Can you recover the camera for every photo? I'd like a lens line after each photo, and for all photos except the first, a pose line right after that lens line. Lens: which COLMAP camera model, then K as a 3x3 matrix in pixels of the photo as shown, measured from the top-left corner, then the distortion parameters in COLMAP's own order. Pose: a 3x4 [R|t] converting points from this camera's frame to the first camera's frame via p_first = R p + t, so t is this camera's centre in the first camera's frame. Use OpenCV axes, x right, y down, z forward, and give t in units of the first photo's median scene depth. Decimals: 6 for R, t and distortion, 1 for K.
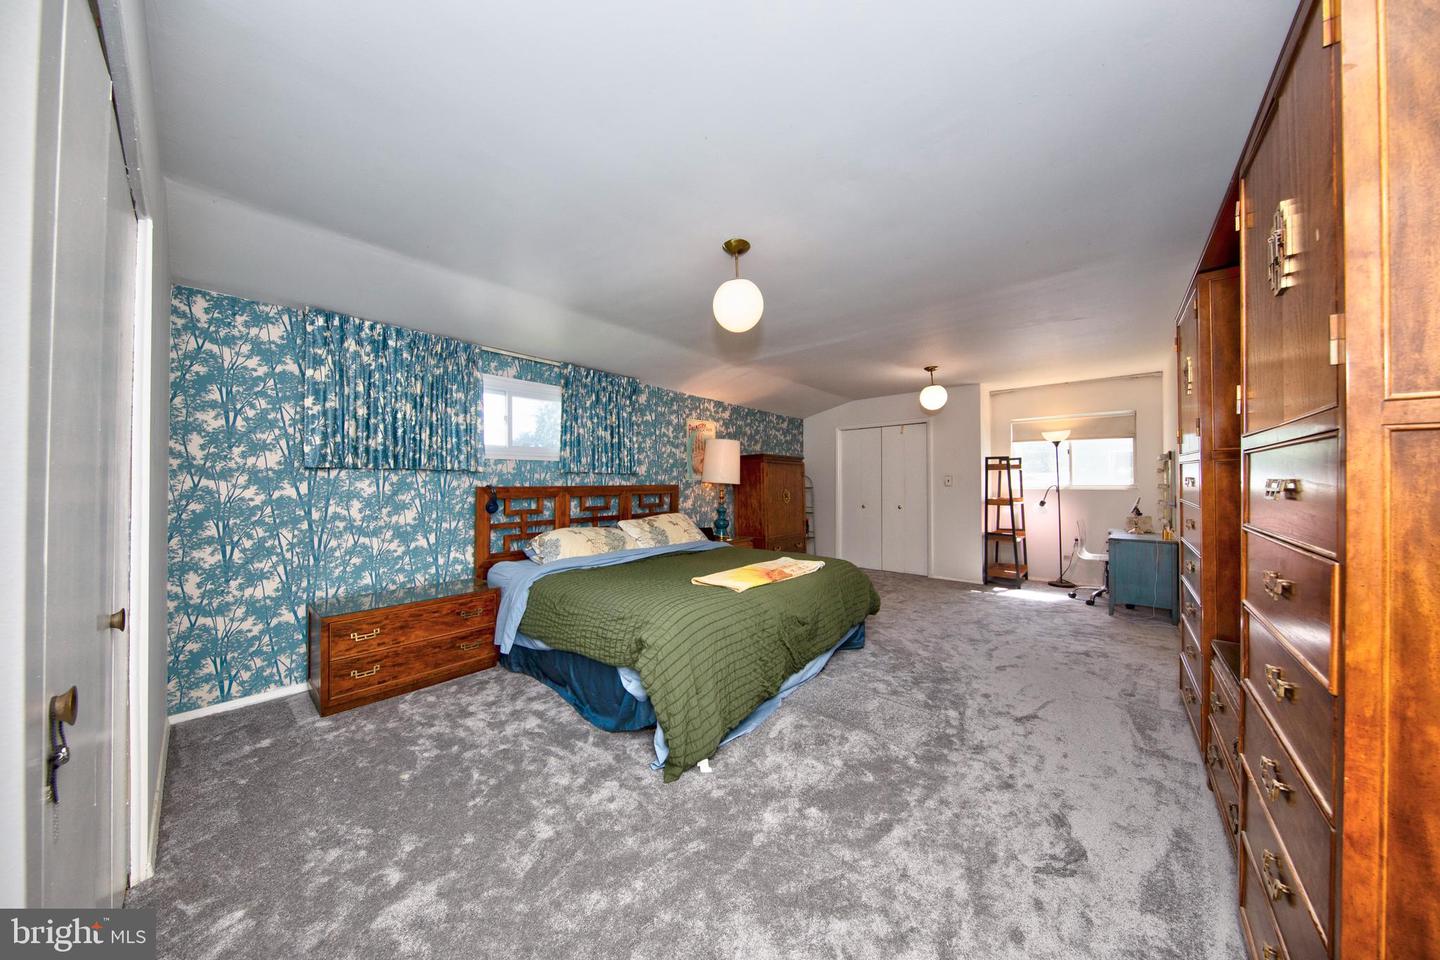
lens RADIAL K [[458.6, 0, 720.0], [0, 458.6, 480.0], [0, 0, 1]] dist [0.000067, 0.000001]
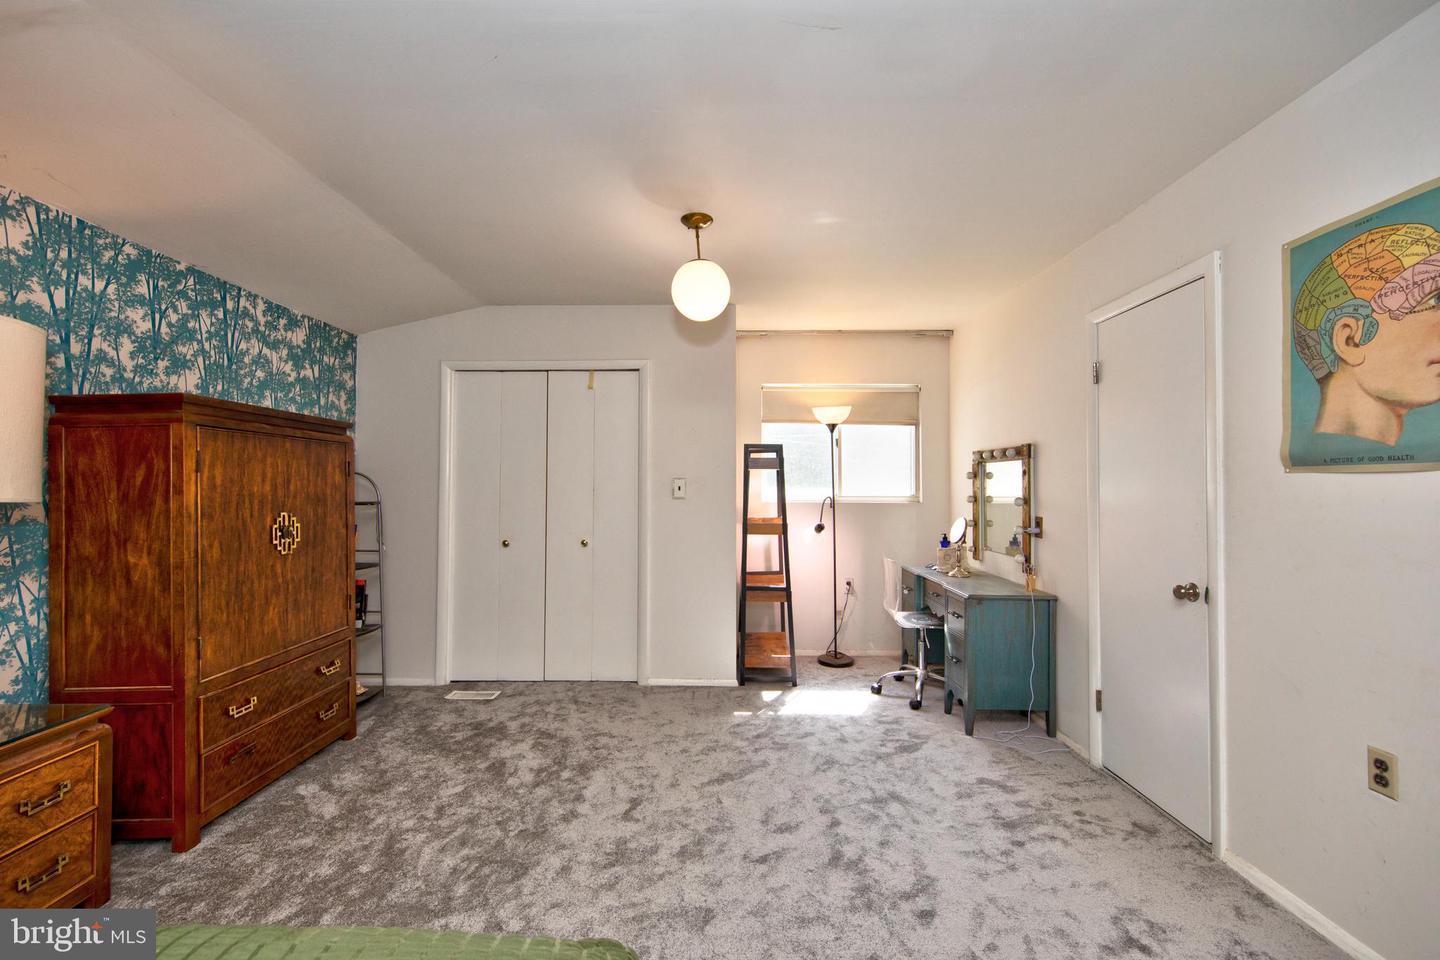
lens RADIAL K [[606.9, 0, 711.8], [0, 606.9, 479.5], [0, 0, 1]] dist [0.010956, -0.000559]
pose [[0.773625, 0.012212, 0.633526, 0.099712], [-0.010993, 0.999922, -0.005852, -0.004381], [-0.633549, -0.002437, 0.773699, 0.450067]]
